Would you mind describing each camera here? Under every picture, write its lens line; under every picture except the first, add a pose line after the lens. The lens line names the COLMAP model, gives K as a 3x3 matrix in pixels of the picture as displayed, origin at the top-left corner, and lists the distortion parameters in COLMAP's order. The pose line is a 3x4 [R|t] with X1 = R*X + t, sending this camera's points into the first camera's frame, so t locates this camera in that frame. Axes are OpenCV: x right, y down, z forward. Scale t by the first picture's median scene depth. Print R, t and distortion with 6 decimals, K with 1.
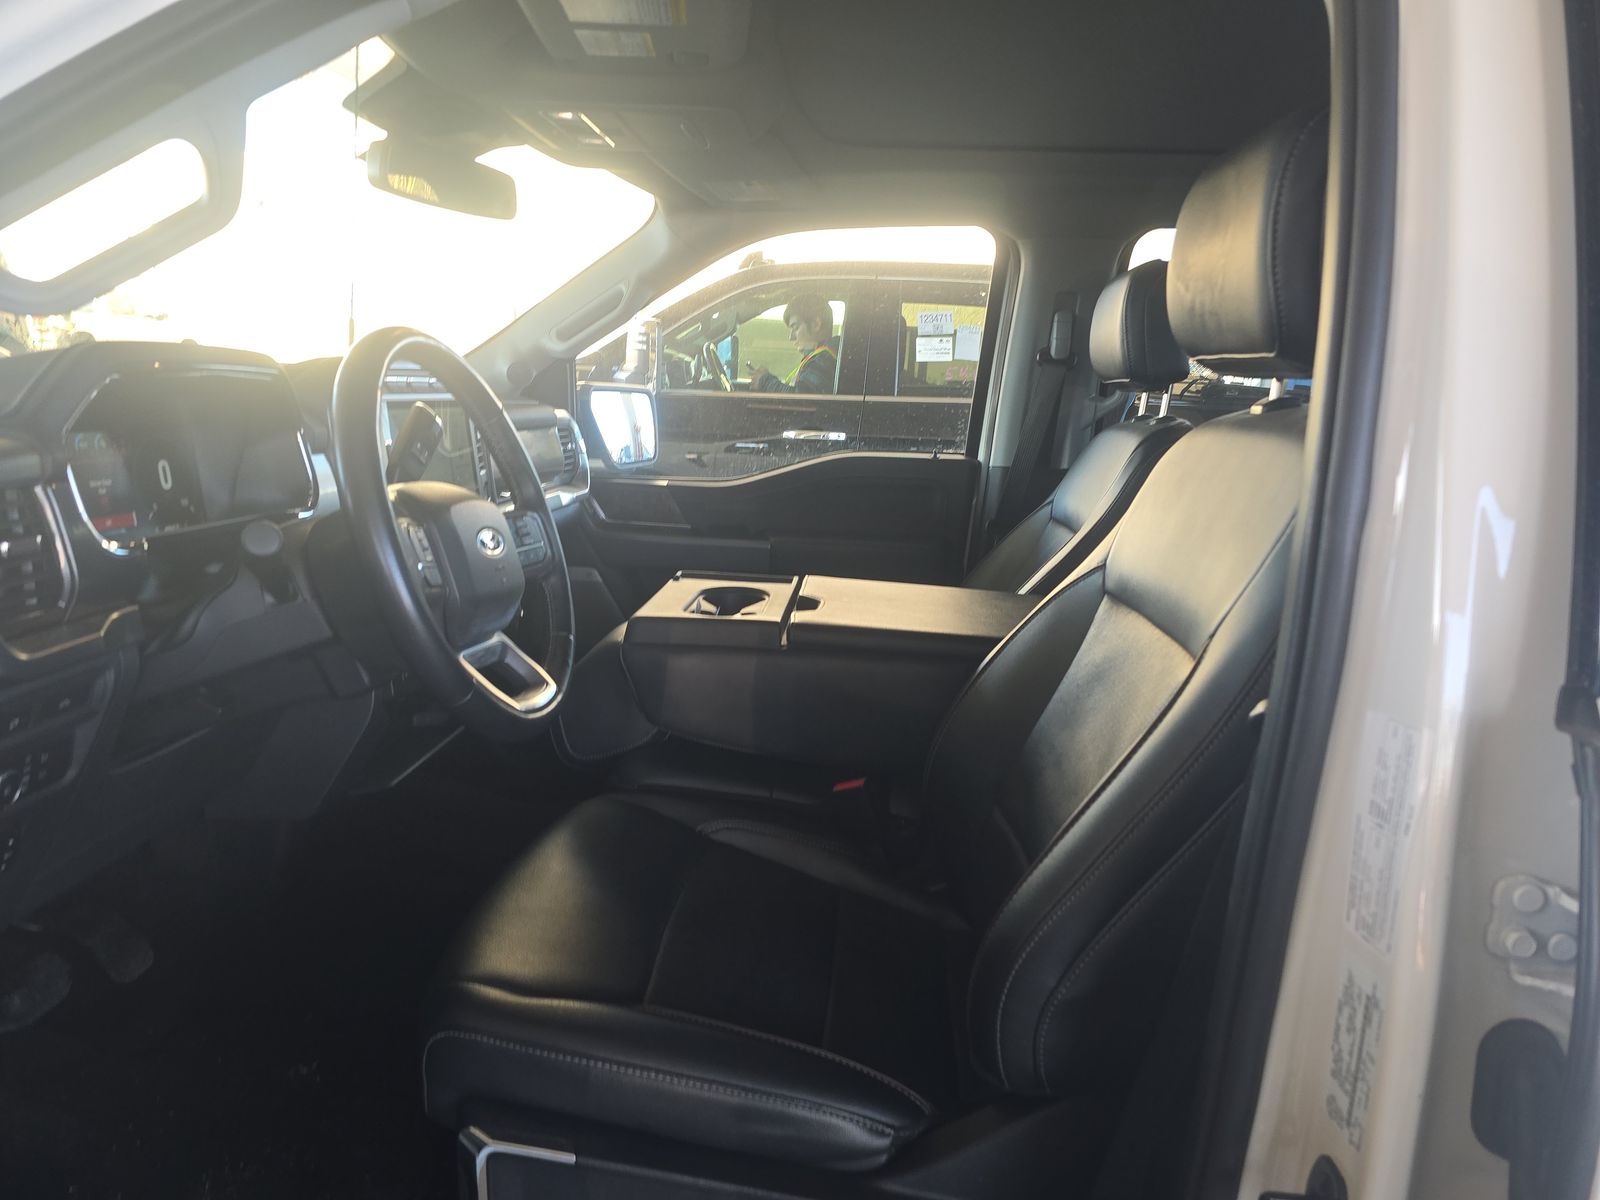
lens RADIAL K [[1086.7, 0, 788.6], [0, 1086.7, 596.4], [0, 0, 1]] dist [0.048379, -0.043607]
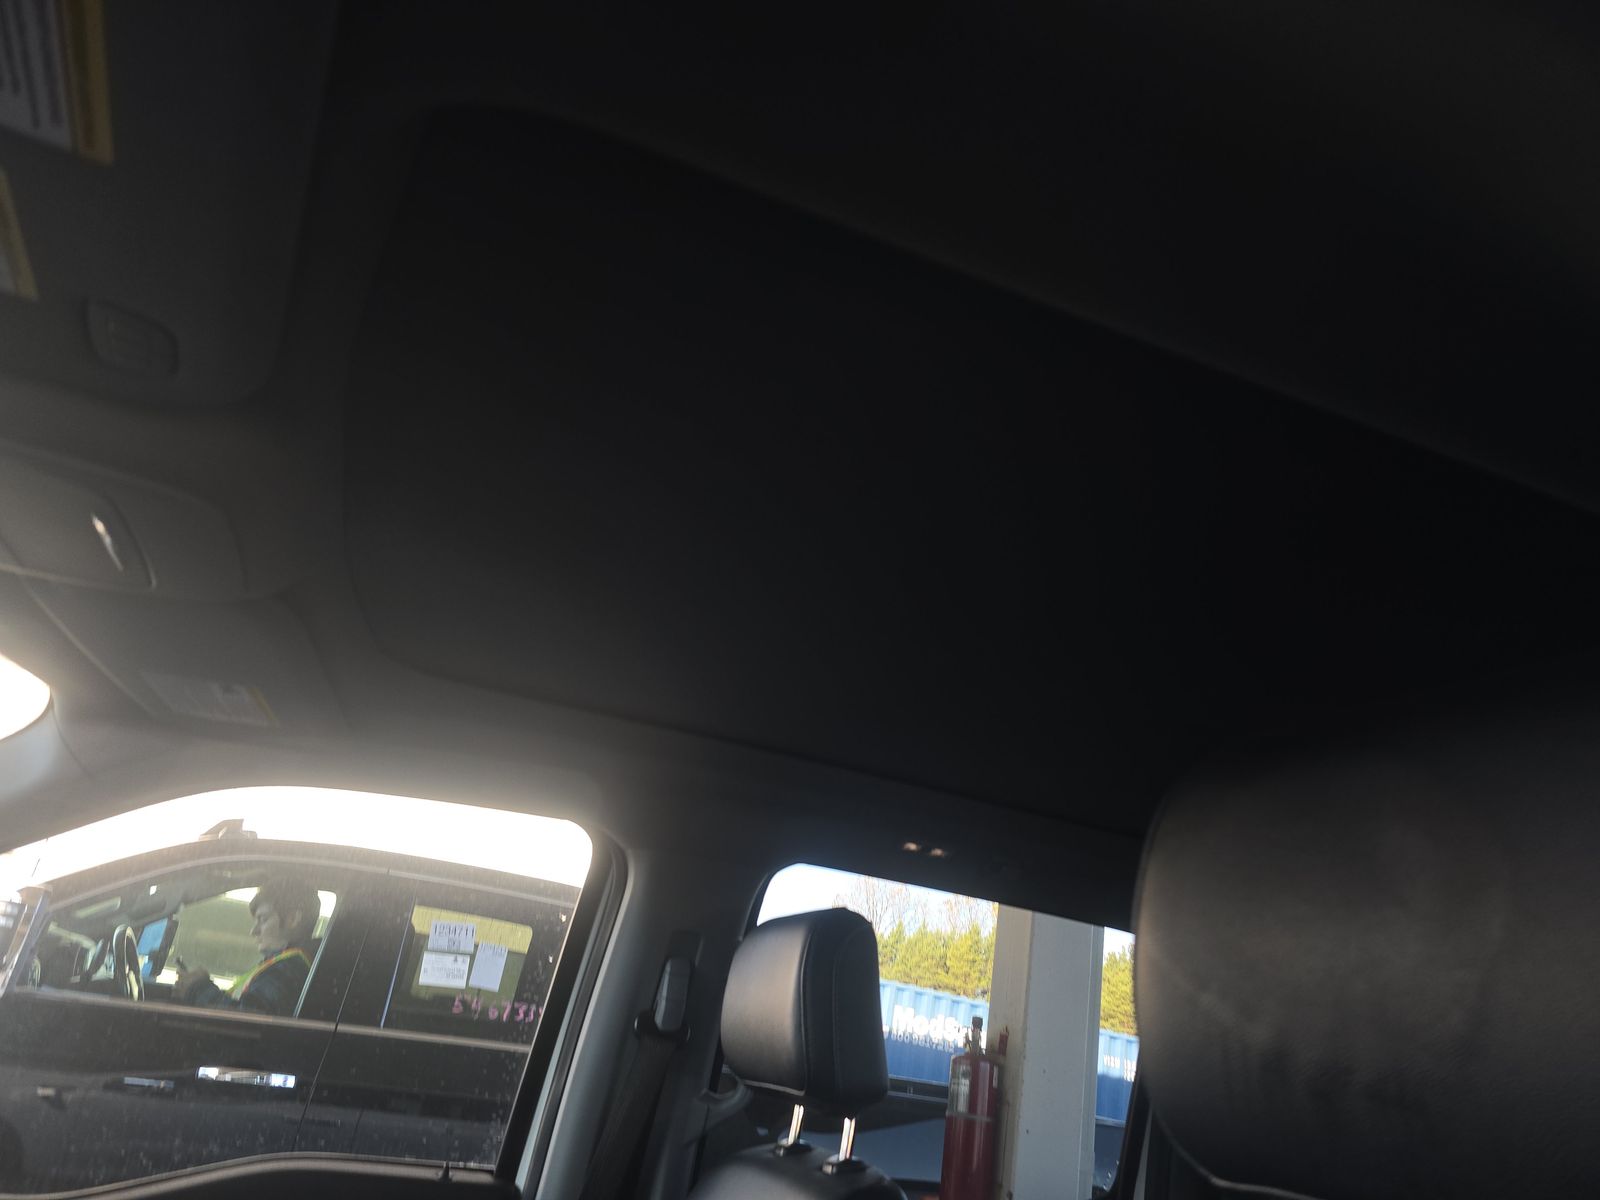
lens RADIAL K [[1086.7, 0, 797.8], [0, 1086.7, 604.0], [0, 0, 1]] dist [0.048379, -0.043607]
pose [[0.897069, 0.237736, 0.372491, 0.003539], [-0.010845, 0.854537, -0.519277, -0.042146], [-0.441758, 0.461787, 0.769157, 0.147432]]
